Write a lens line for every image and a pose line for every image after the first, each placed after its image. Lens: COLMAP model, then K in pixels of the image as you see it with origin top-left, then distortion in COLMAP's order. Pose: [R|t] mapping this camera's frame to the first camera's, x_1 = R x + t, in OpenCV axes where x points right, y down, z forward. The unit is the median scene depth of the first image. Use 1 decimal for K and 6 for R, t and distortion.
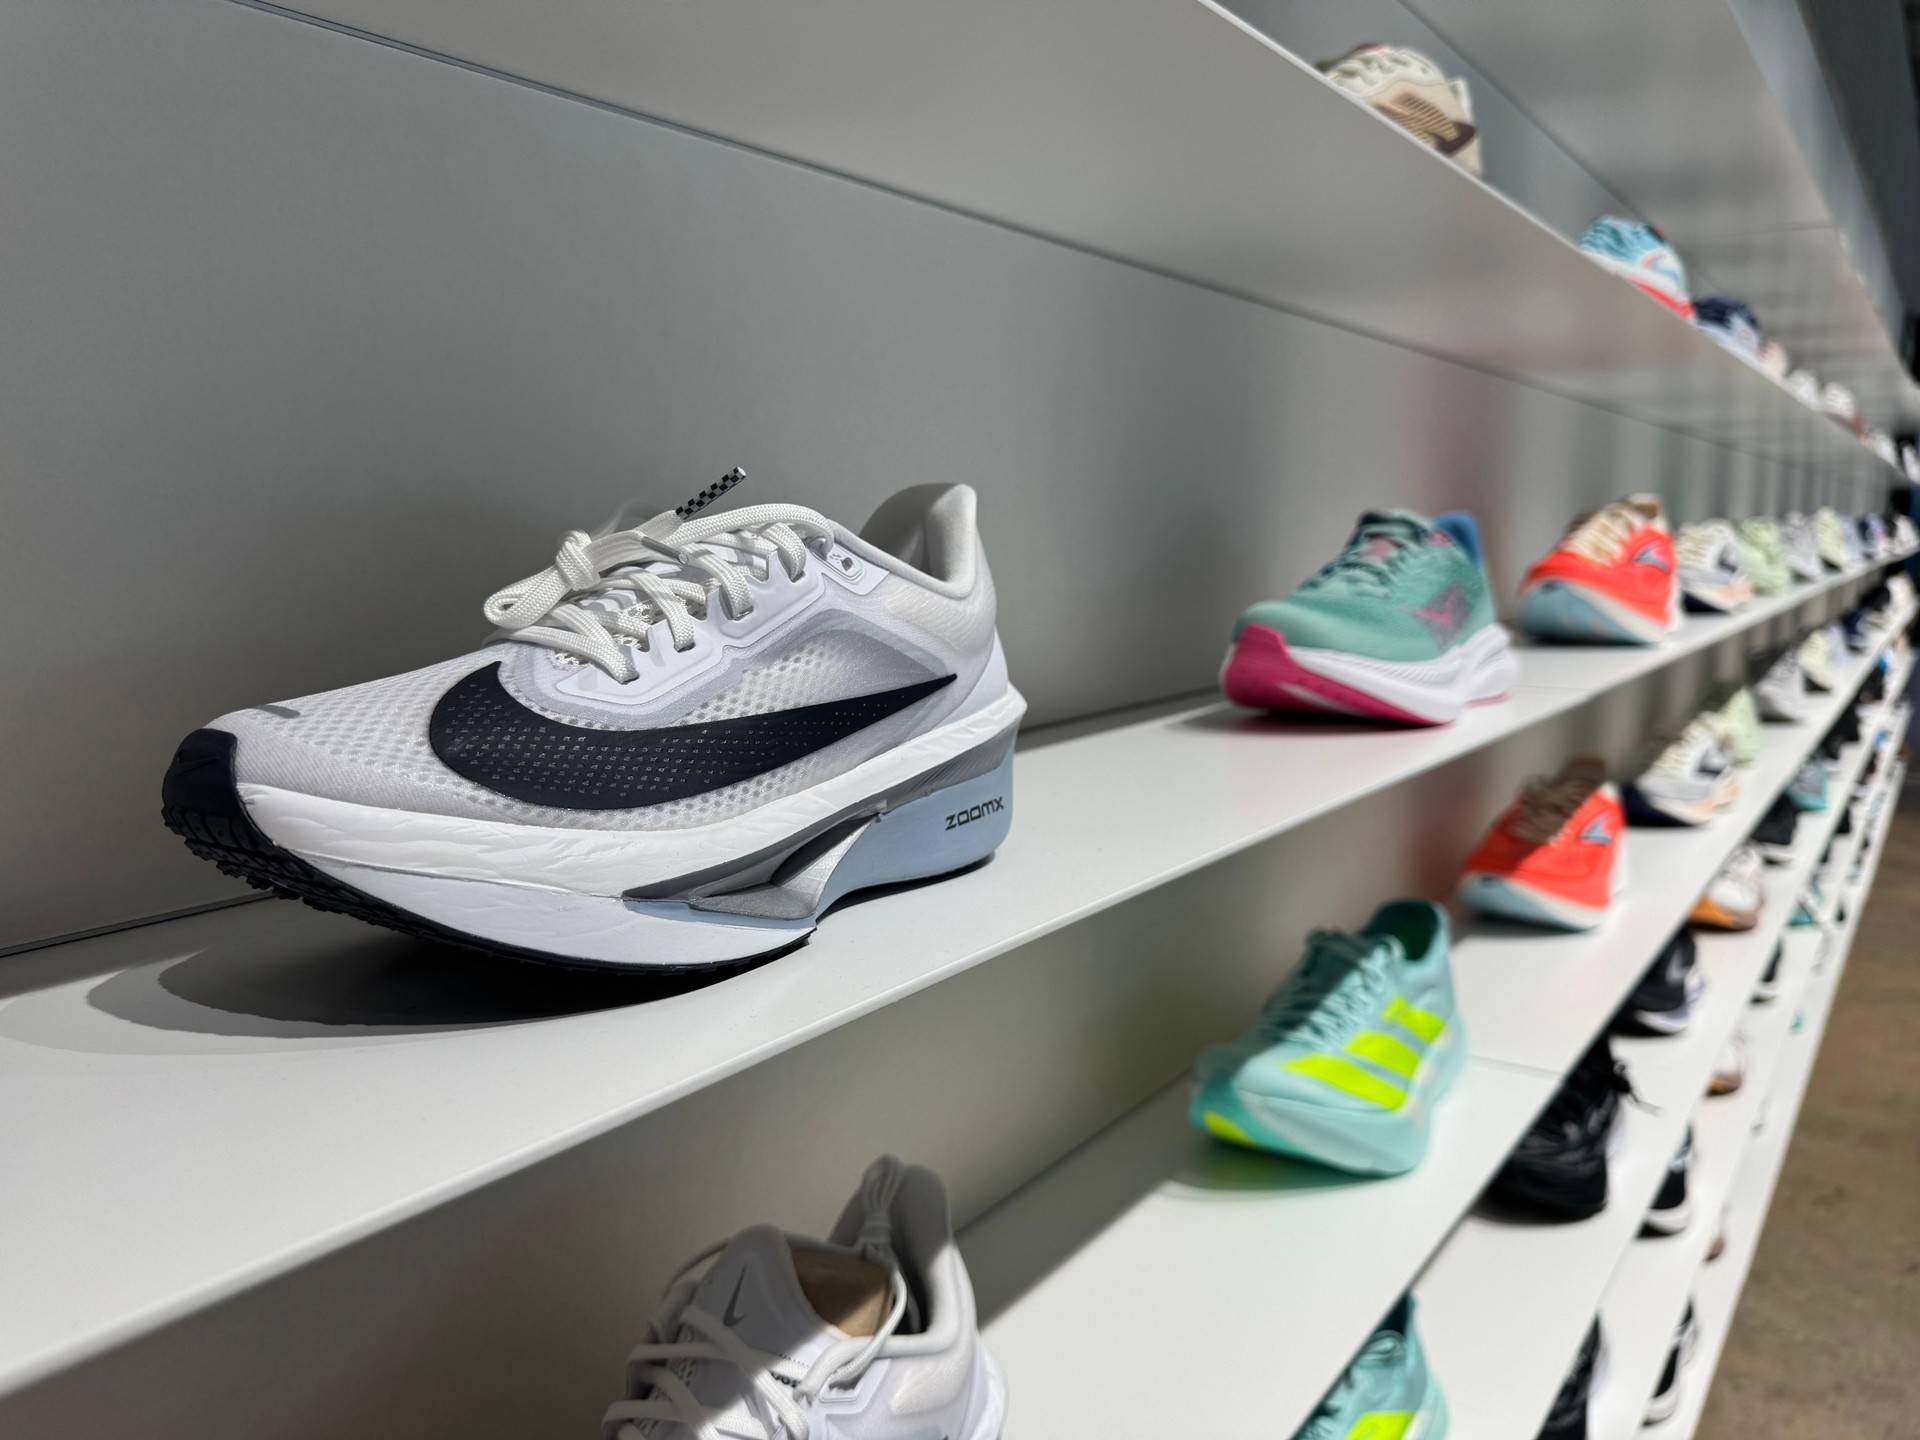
lens RADIAL K [[1334.4, 0, 960.0], [0, 1334.4, 720.0], [0, 0, 1]] dist [0.041473, -0.000376]
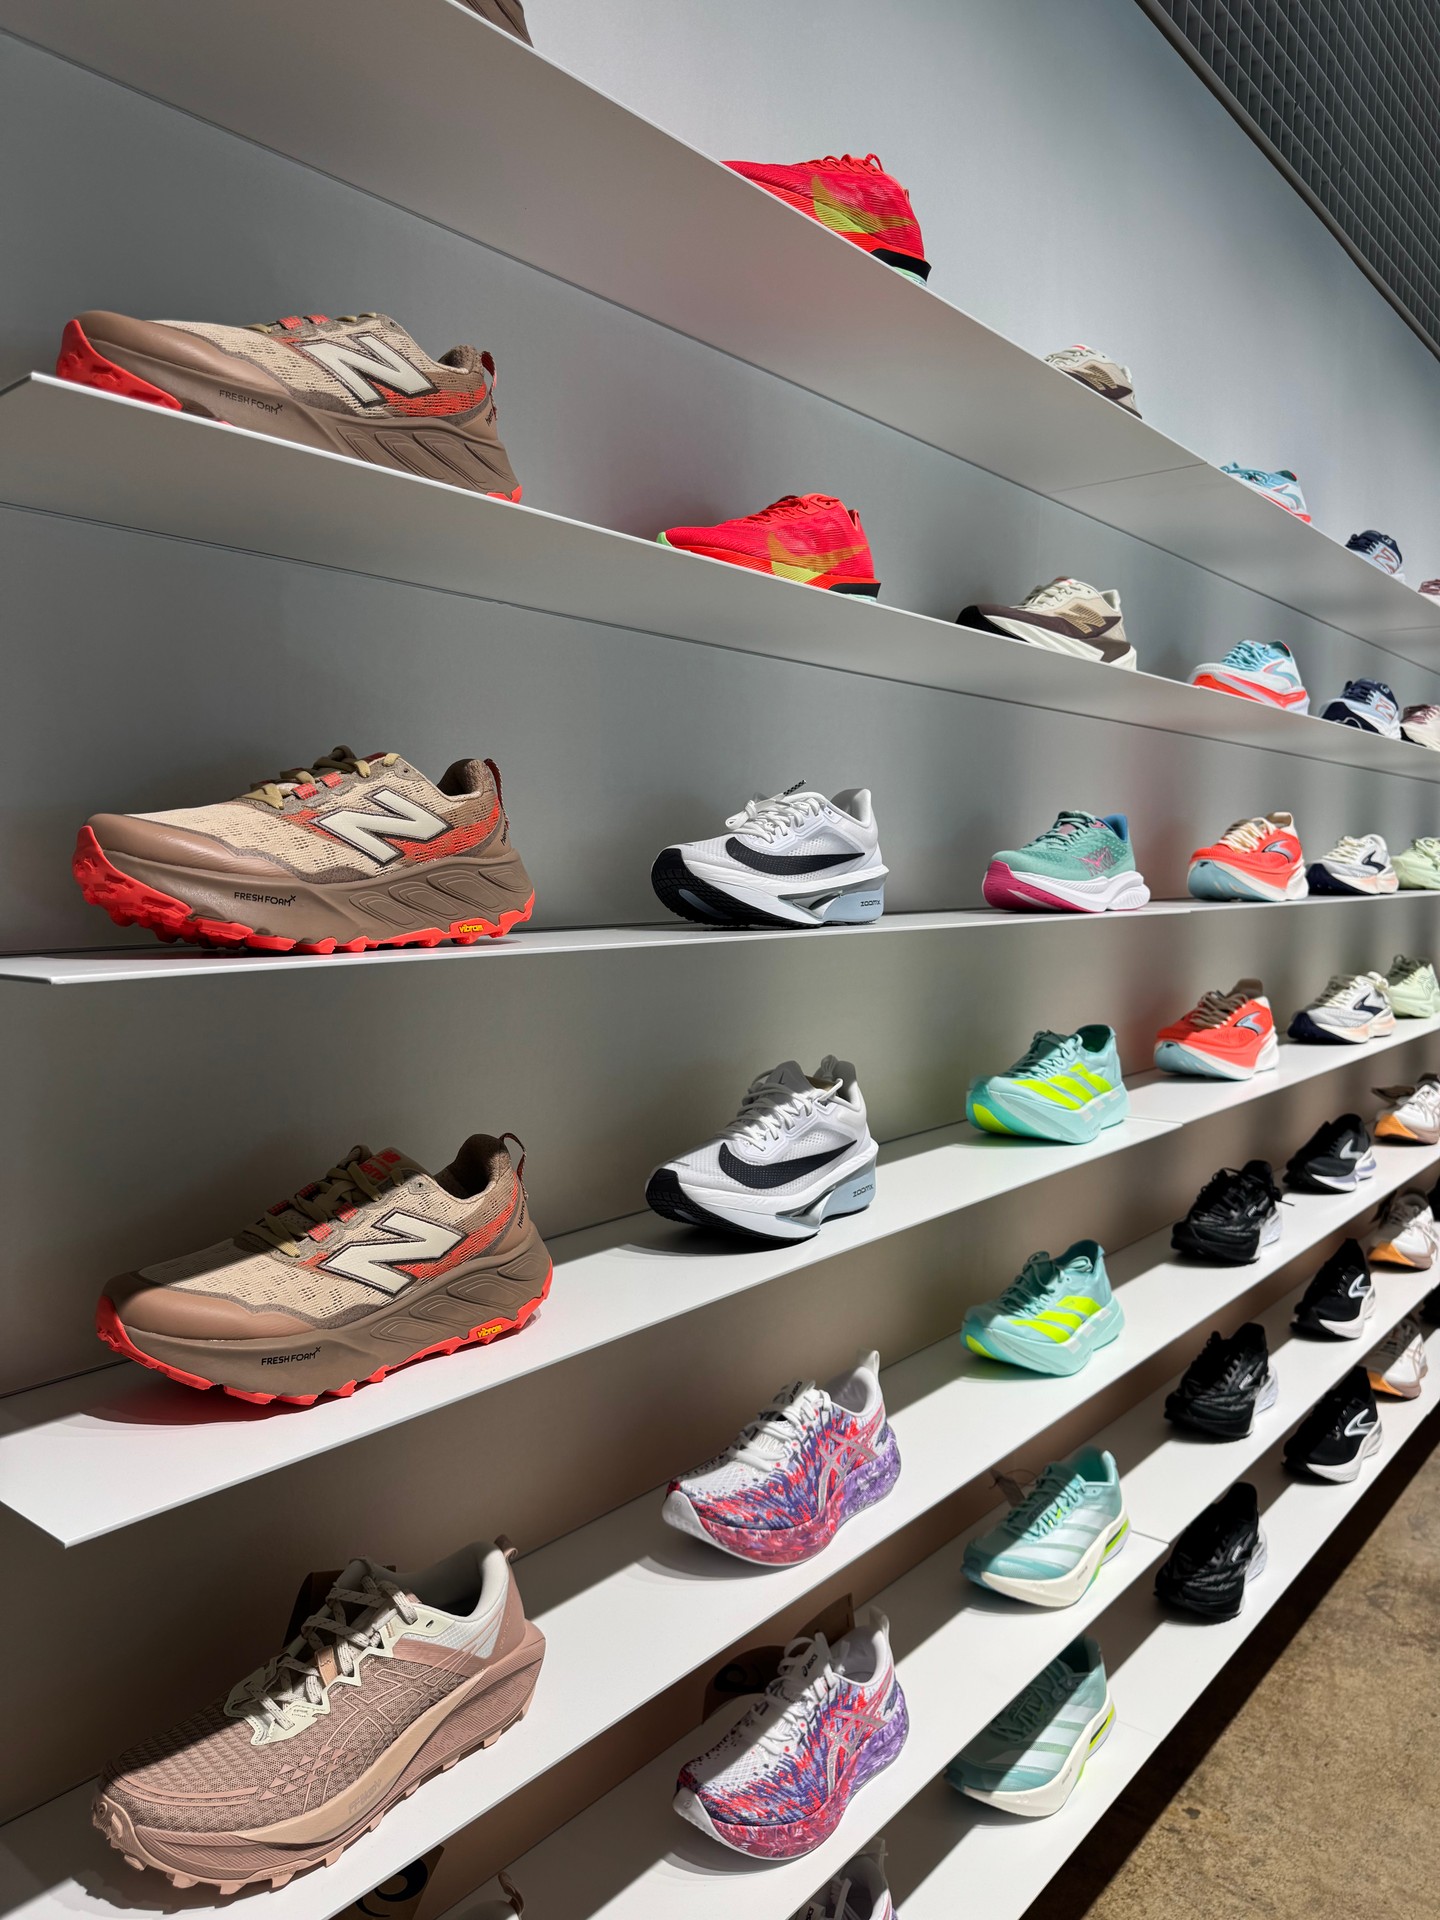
lens RADIAL K [[1334.4, 0, 720.0], [0, 1334.4, 960.0], [0, 0, 1]] dist [0.041473, -0.000376]
pose [[0.997699, 0.012294, -0.066676, -0.066128], [-0.016939, 0.997434, -0.069555, 0.224560], [0.065650, 0.070525, 0.995347, -1.047479]]
